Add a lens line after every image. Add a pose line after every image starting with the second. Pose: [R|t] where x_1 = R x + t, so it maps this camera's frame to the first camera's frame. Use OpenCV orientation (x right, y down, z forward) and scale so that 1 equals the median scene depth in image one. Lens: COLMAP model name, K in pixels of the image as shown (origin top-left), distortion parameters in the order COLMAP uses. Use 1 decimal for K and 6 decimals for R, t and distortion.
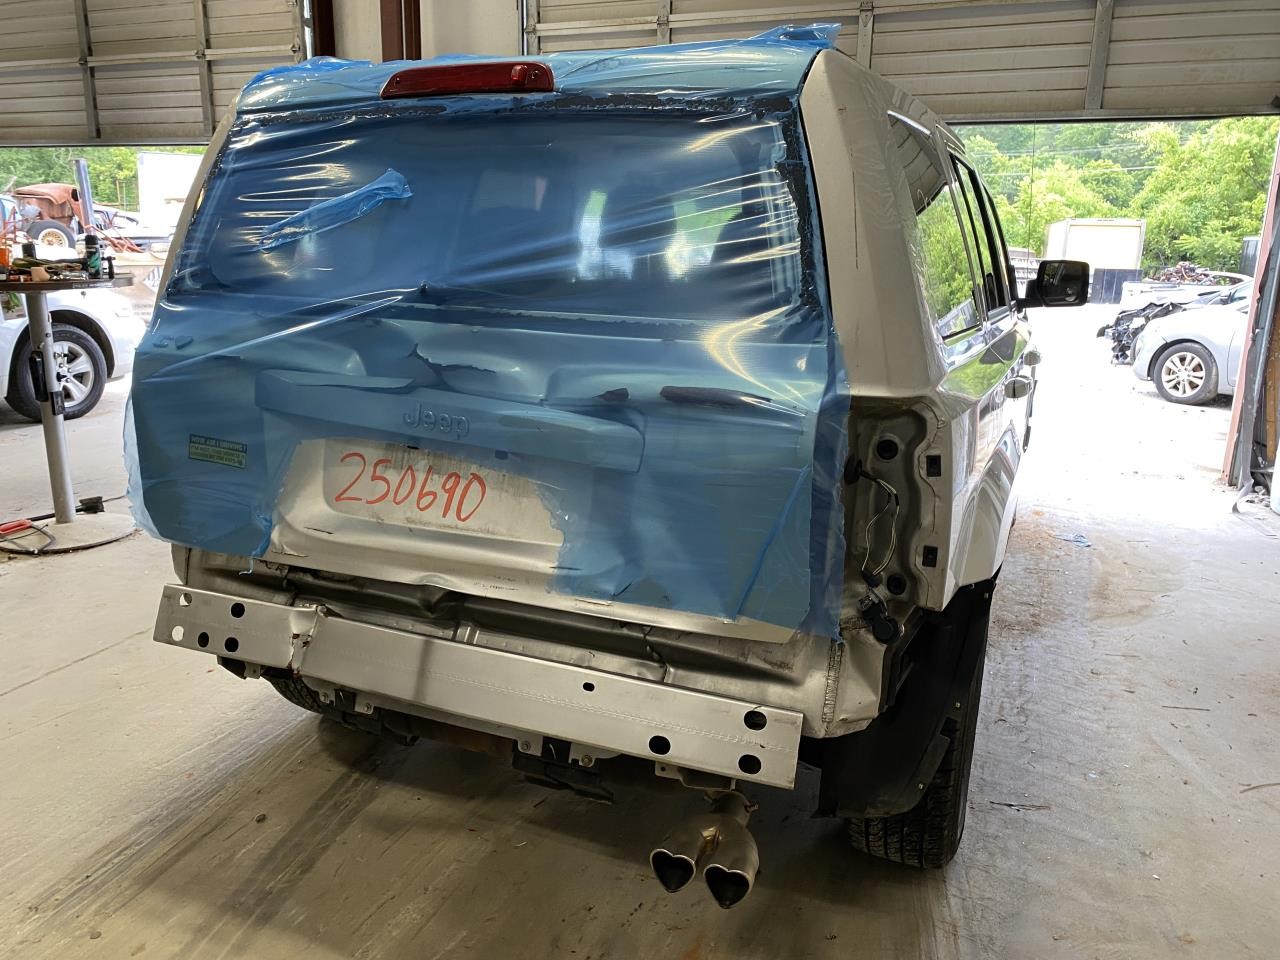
lens RADIAL K [[986.1, 0, 628.9], [0, 986.1, 475.9], [0, 0, 1]] dist [0.010276, -0.019126]
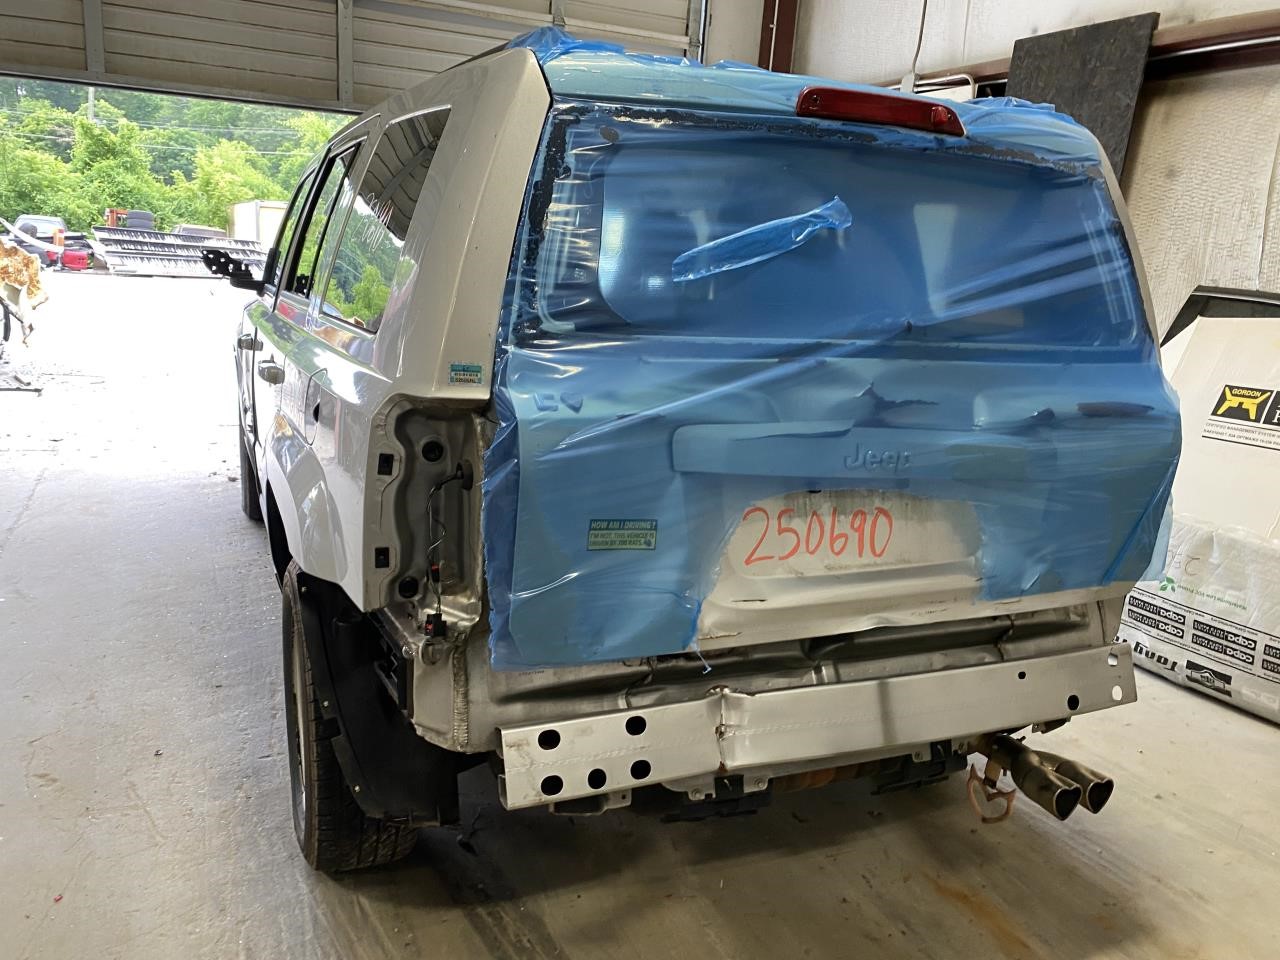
lens RADIAL K [[986.1, 0, 627.8], [0, 986.1, 483.1], [0, 0, 1]] dist [0.010276, -0.019126]
pose [[0.696289, -0.141659, 0.703643, -1.009107], [0.121530, 0.989444, 0.078937, -0.133378], [-0.707398, 0.030551, 0.706155, 0.463118]]
